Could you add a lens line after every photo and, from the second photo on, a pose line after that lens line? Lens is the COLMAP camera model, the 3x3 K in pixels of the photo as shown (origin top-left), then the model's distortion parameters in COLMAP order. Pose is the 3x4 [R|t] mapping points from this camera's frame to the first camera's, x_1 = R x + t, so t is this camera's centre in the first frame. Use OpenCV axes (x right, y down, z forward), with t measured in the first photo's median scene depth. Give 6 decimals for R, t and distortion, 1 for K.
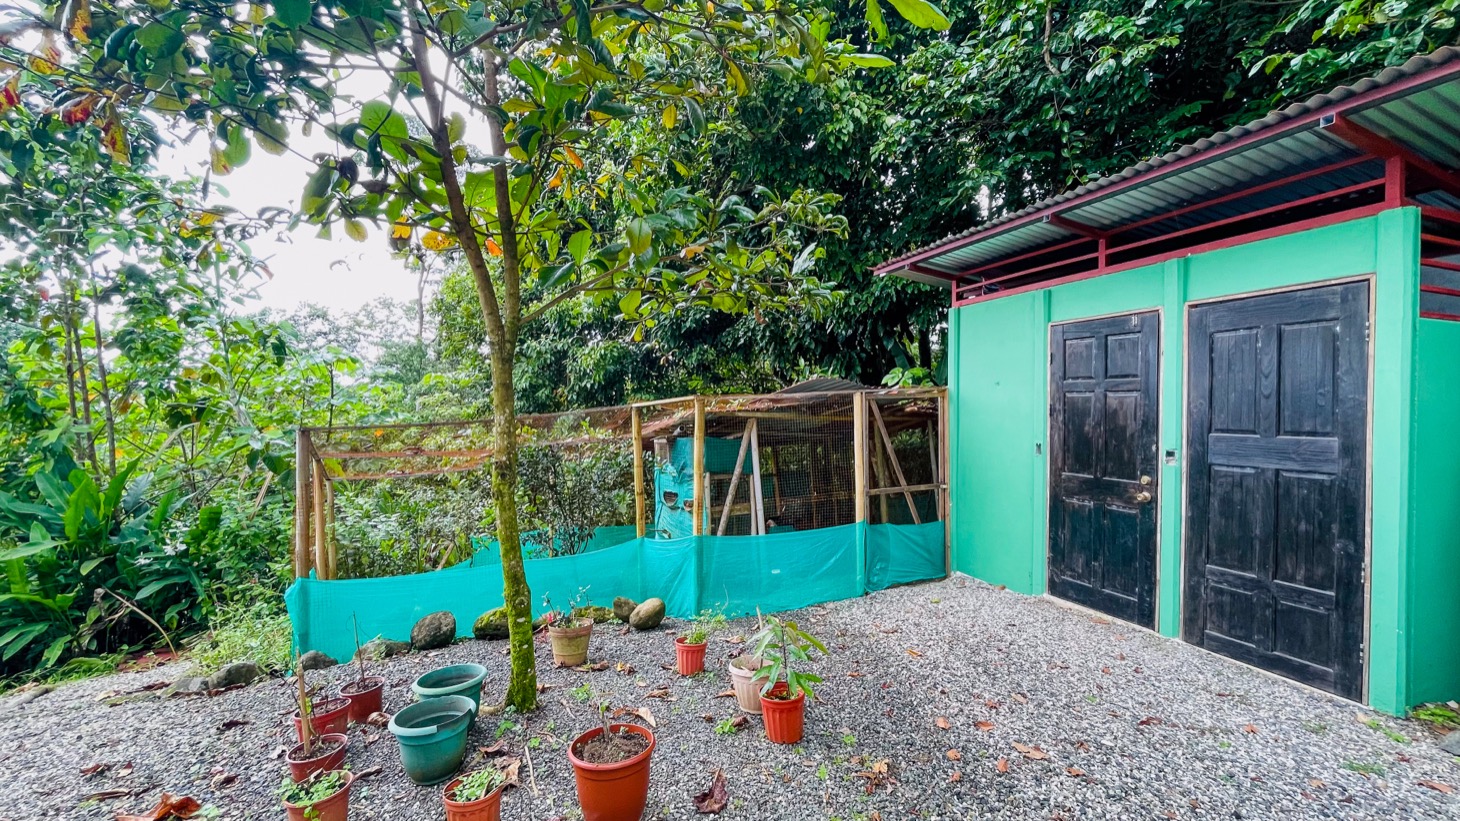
lens RADIAL K [[589.9, 0, 732.0], [0, 589.9, 412.2], [0, 0, 1]] dist [0.002089, 0.000712]
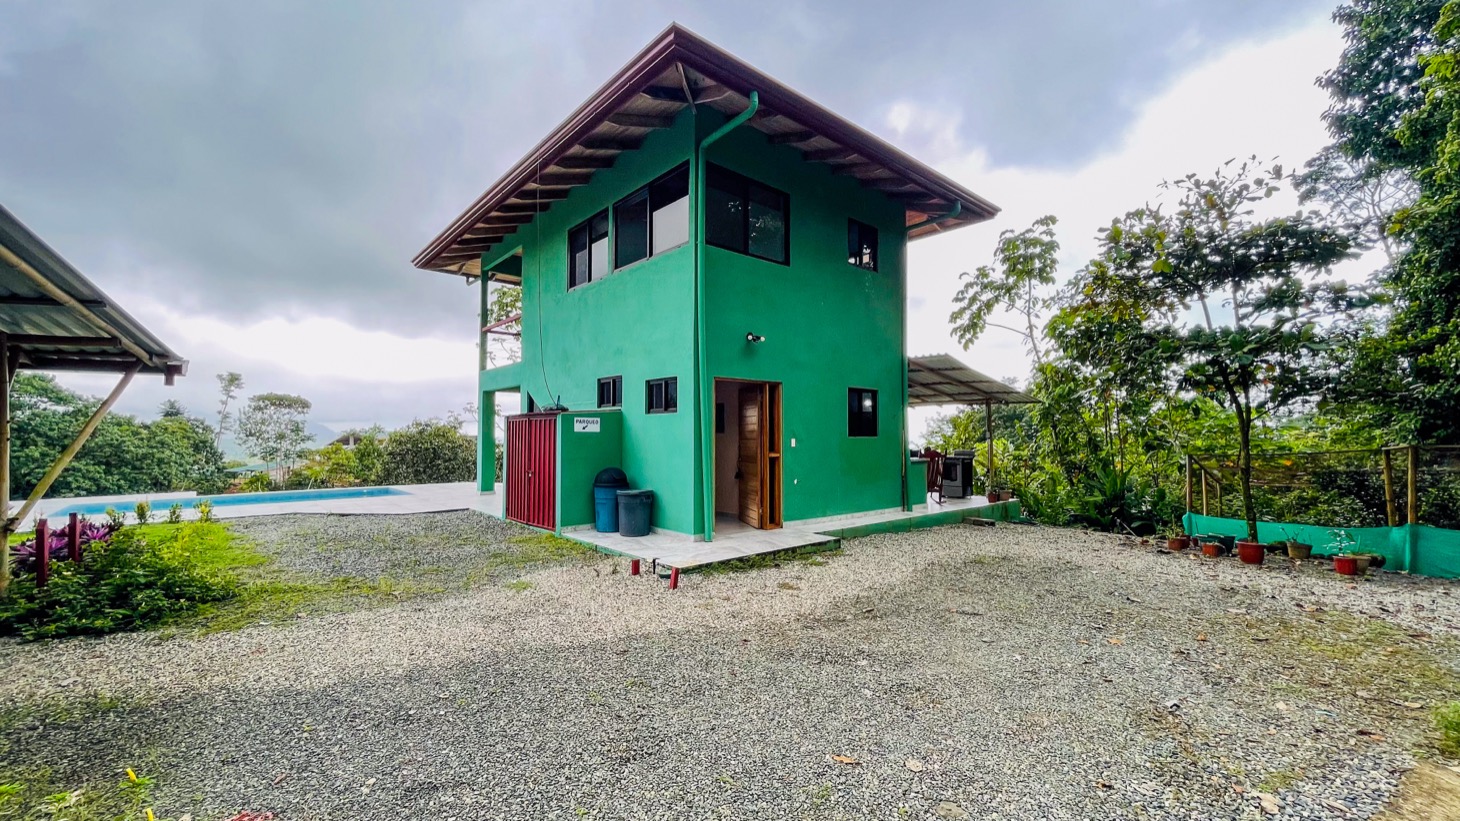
lens RADIAL K [[589.9, 0, 729.3], [0, 589.9, 418.7], [0, 0, 1]] dist [0.002089, 0.000712]
pose [[0.194960, -0.018608, -0.980635, 0.889486], [-0.021354, 0.999503, -0.023211, -0.014171], [0.980579, 0.025465, 0.194466, -0.928068]]
